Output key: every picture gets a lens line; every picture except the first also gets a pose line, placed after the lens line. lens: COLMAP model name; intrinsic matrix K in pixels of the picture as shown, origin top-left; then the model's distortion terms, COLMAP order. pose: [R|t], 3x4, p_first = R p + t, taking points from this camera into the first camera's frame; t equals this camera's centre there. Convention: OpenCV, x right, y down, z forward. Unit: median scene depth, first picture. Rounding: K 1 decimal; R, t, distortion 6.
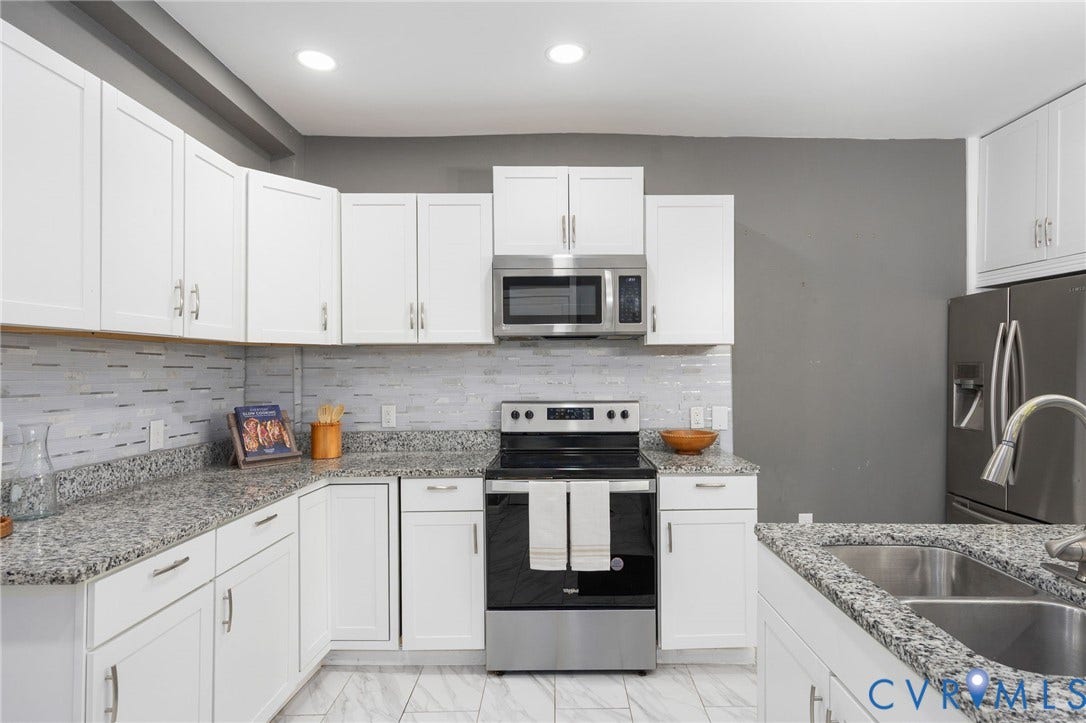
lens RADIAL K [[570.0, 0, 555.3], [0, 570.0, 362.5], [0, 0, 1]] dist [0.003534, 0.000676]
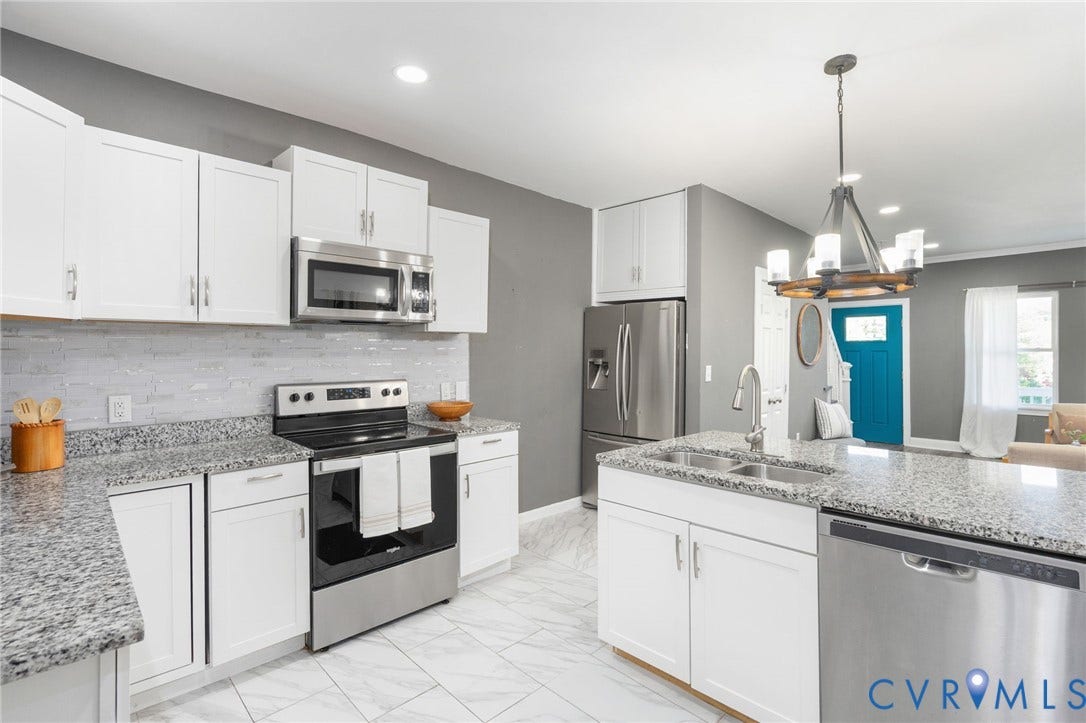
lens RADIAL K [[505.8, 0, 540.7], [0, 505.8, 349.9], [0, 0, 1]] dist [0.001285, 0.000781]
pose [[0.727324, 0.005740, 0.686271, -0.404195], [-0.011811, 0.999922, 0.004155, 0.000179], [-0.686193, -0.011128, 0.727335, 0.074027]]
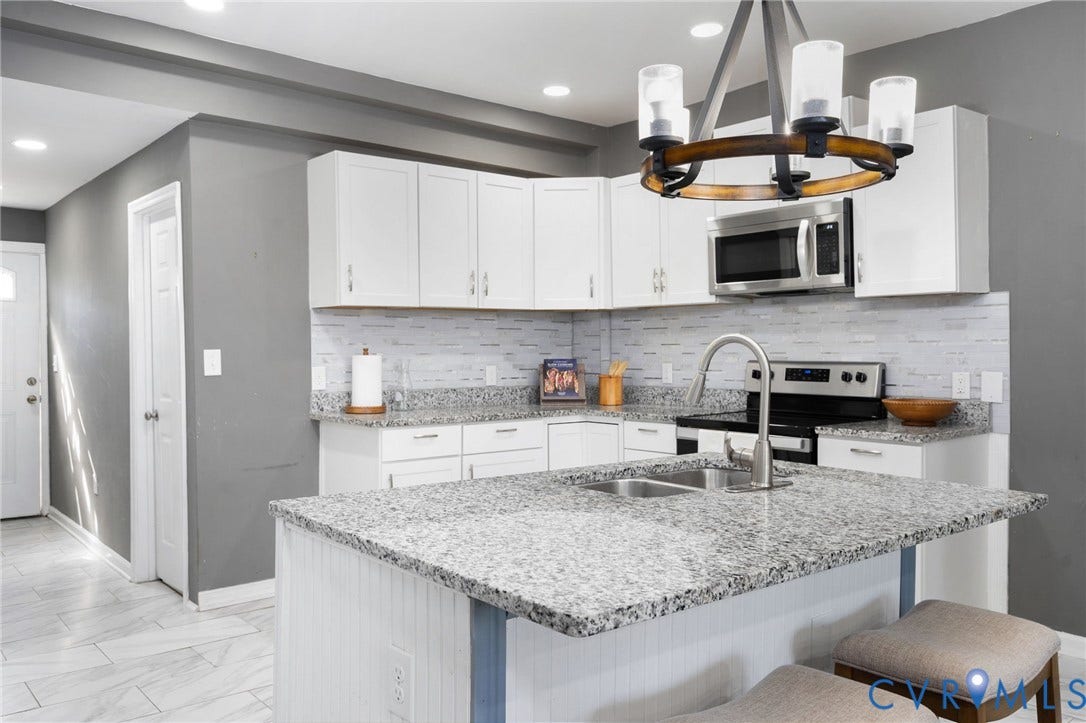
lens RADIAL K [[845.6, 0, 540.8], [0, 845.6, 388.5], [0, 0, 1]] dist [0.011259, 0.003279]
pose [[0.632367, 0.040392, -0.773615, 0.911223], [0.012398, 0.997984, 0.062241, 0.023308], [0.774570, -0.048950, 0.630592, -0.228712]]
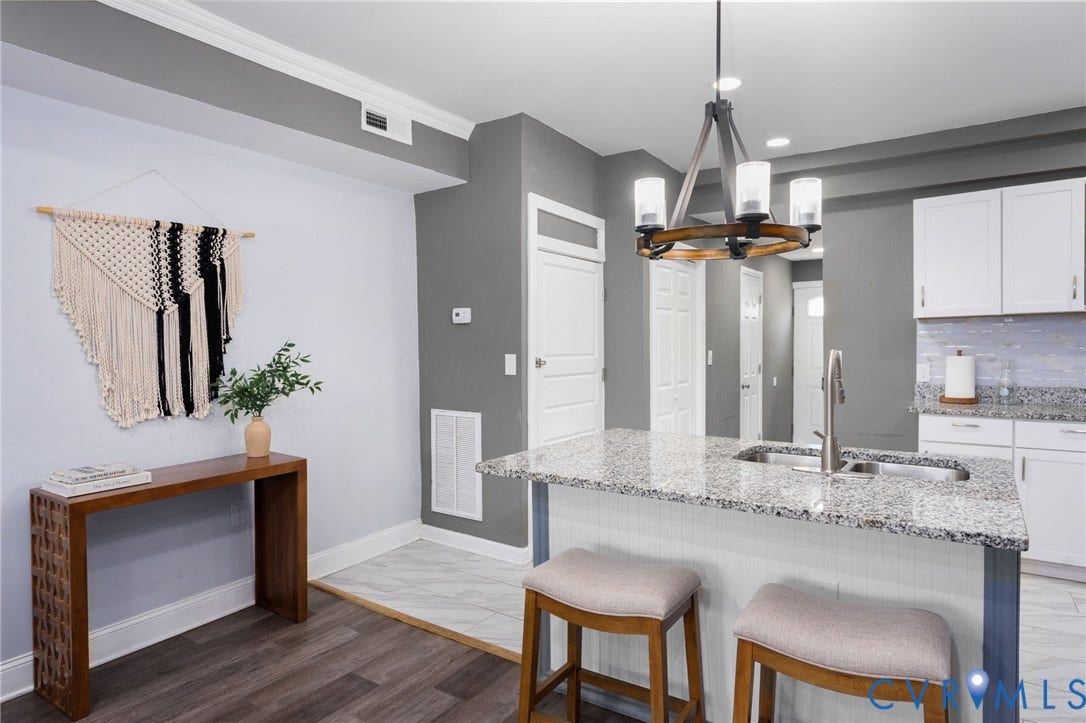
lens RADIAL K [[639.9, 0, 539.7], [0, 639.9, 362.3], [0, 0, 1]] dist [0.006341, 0.000343]
pose [[-0.567185, 0.032206, -0.822961, 1.231997], [0.024338, 0.999454, 0.022339, 0.014902], [0.823231, -0.007359, -0.567659, 0.578760]]
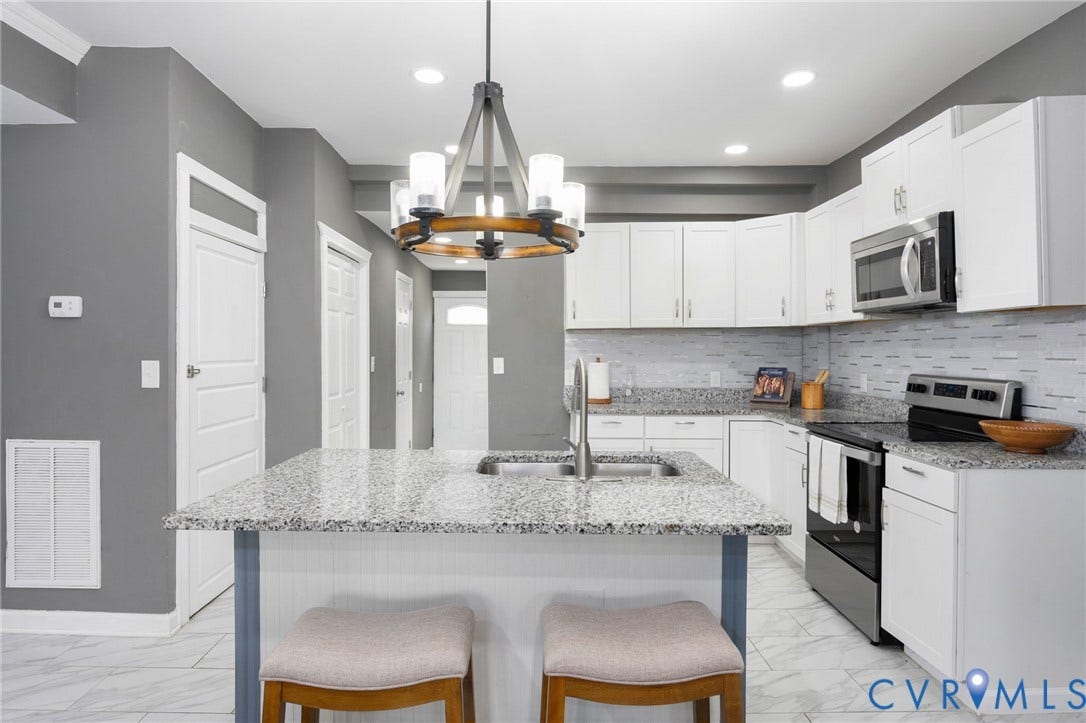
lens RADIAL K [[639.9, 0, 539.7], [0, 639.9, 362.3], [0, 0, 1]] dist [0.006341, 0.000343]
pose [[-0.005834, 0.024520, -0.999682, 1.177064], [0.013052, 0.999616, 0.024443, 0.012335], [0.999898, -0.012905, -0.006152, 0.387888]]
